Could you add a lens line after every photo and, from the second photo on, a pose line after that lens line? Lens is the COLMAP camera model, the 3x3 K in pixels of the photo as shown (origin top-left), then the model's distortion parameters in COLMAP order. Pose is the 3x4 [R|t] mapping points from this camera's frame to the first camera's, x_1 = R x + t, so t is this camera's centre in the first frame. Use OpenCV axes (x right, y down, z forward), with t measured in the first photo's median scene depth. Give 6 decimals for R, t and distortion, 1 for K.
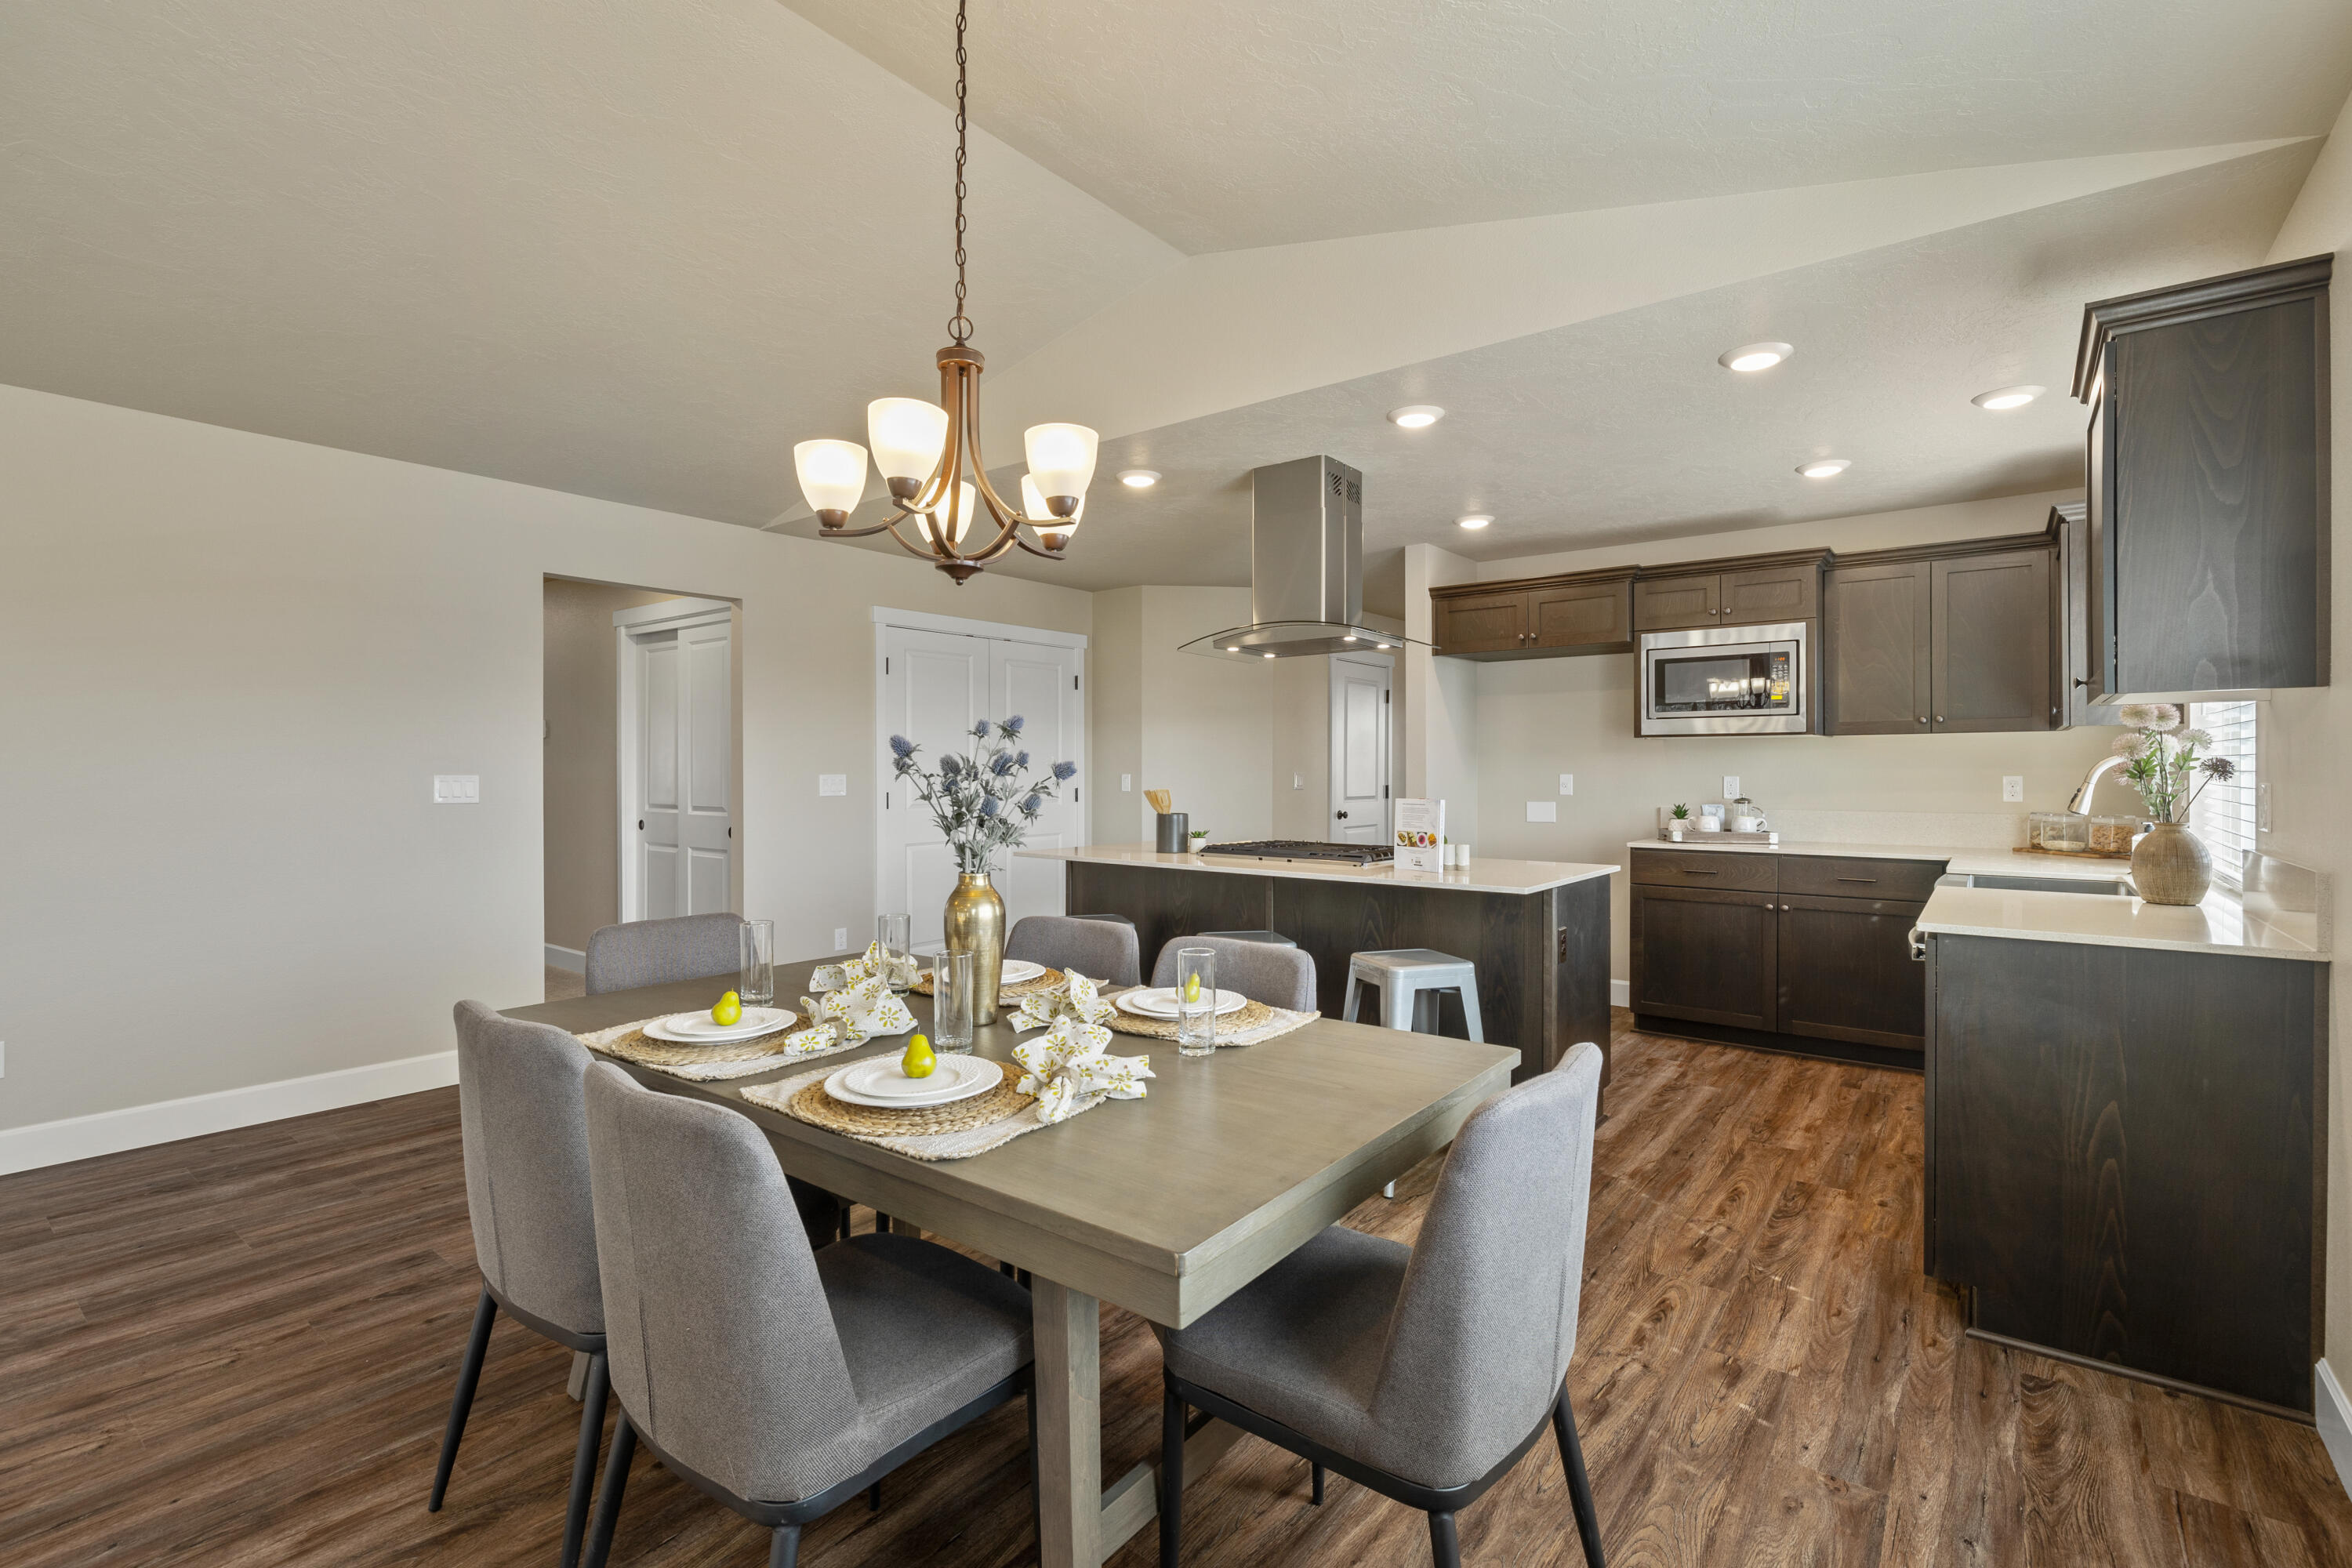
lens RADIAL K [[1044.0, 0, 1186.1], [0, 1044.0, 781.3], [0, 0, 1]] dist [-0.008355, 0.000592]
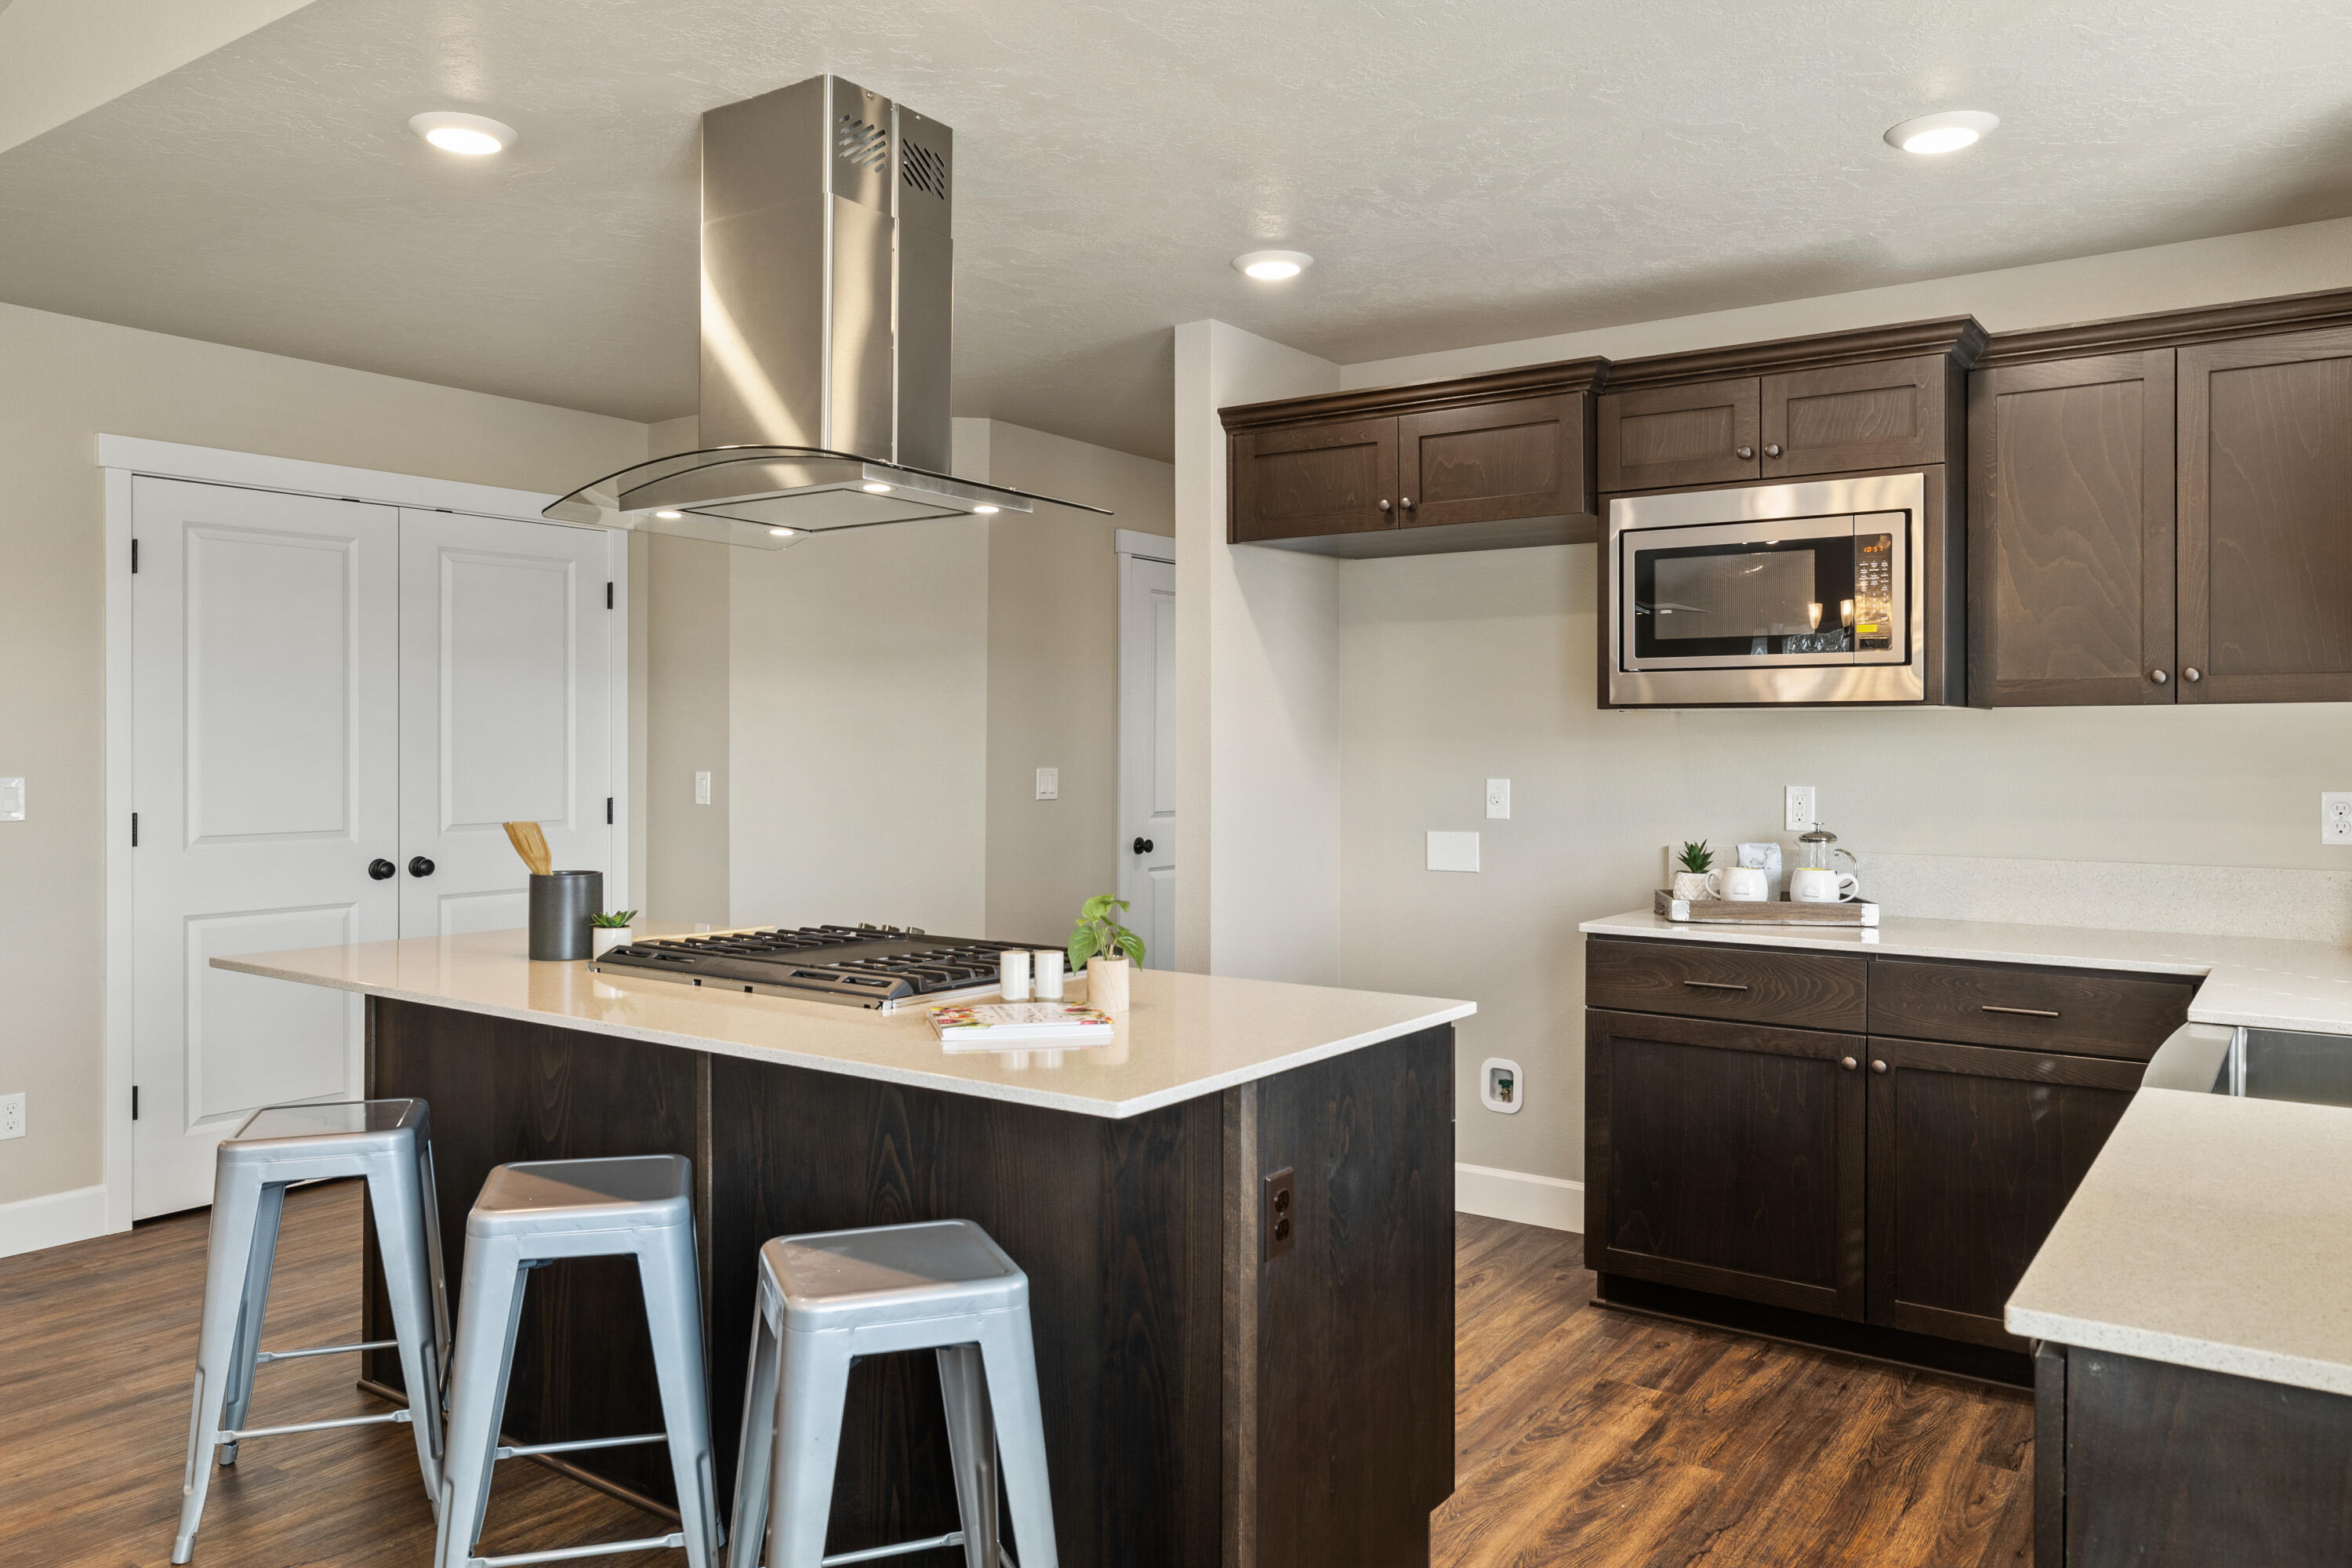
lens RADIAL K [[1642.1, 0, 1176.3], [0, 1642.1, 761.8], [0, 0, 1]] dist [-0.004830, -0.000080]
pose [[0.998954, 0.002907, 0.045635, 0.215315], [-0.002856, 0.999995, -0.001176, -0.017217], [-0.045638, 0.001045, 0.998957, 0.257454]]
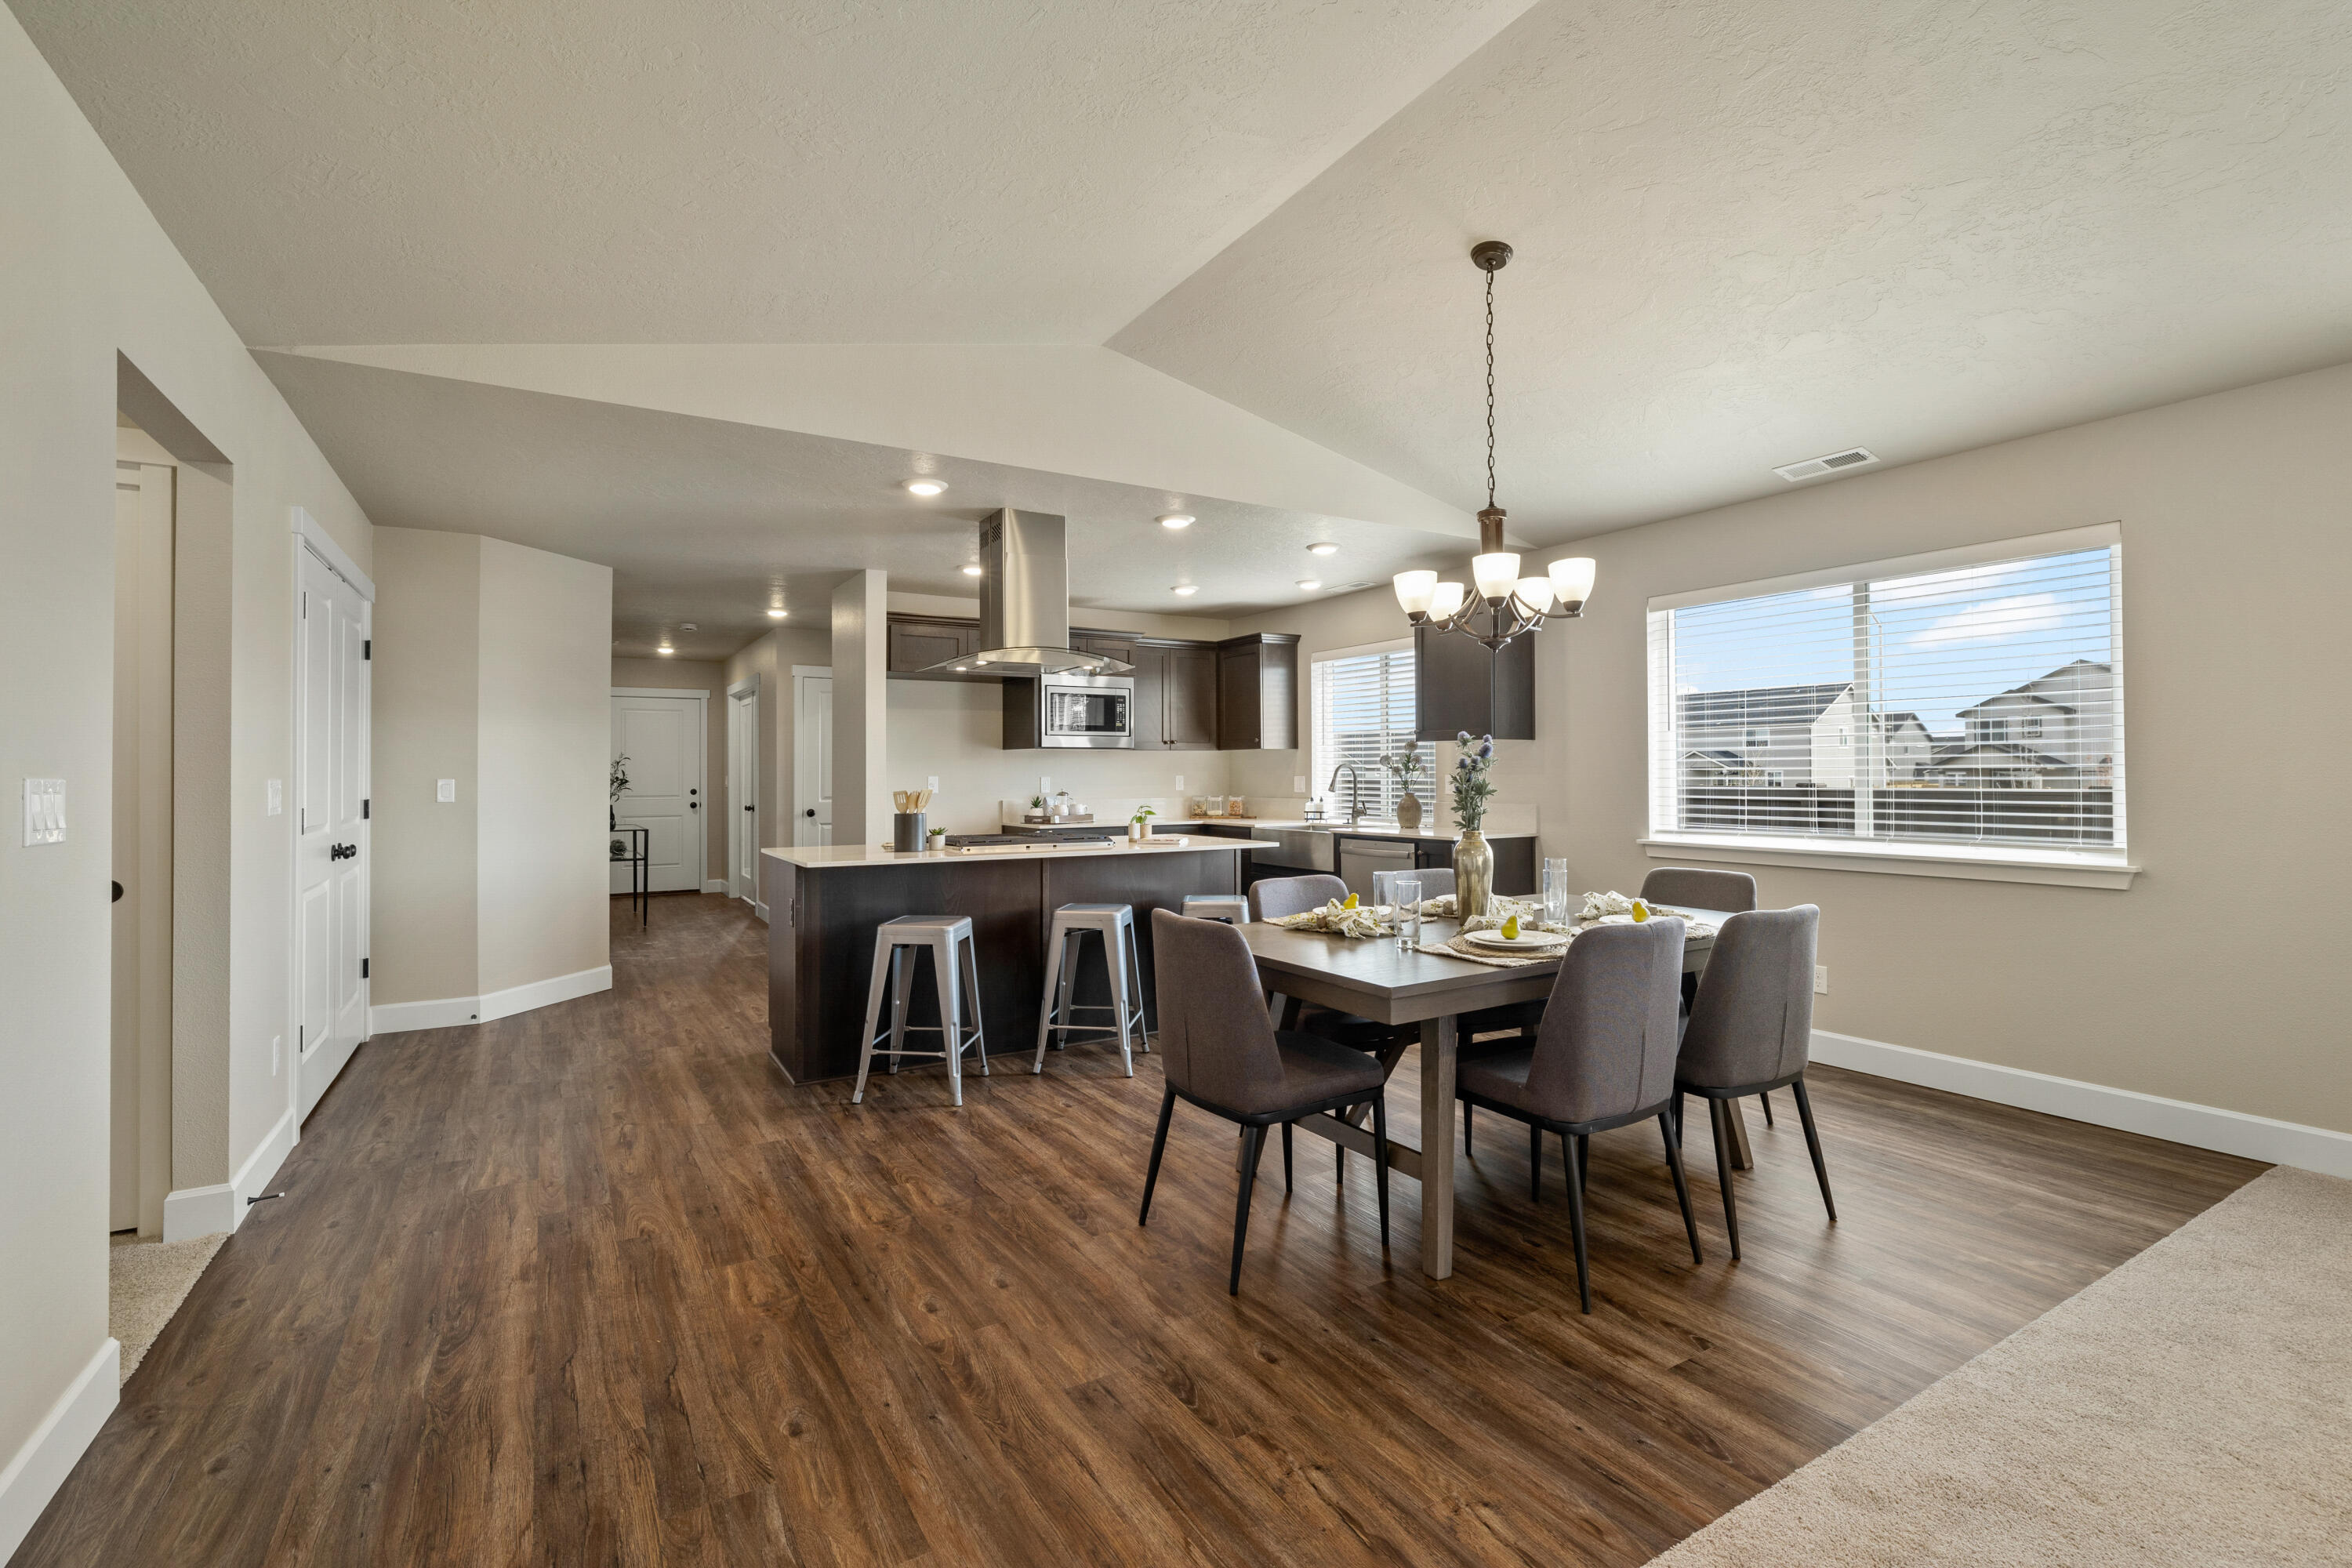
lens RADIAL K [[1044.0, 0, 1143.3], [0, 1044.0, 761.4], [0, 0, 1]] dist [-0.008355, 0.000592]
pose [[0.388385, 0.009832, 0.921445, -0.841777], [0.013696, 0.999771, -0.016440, -0.000658], [-0.921395, 0.019005, 0.388161, 0.378594]]
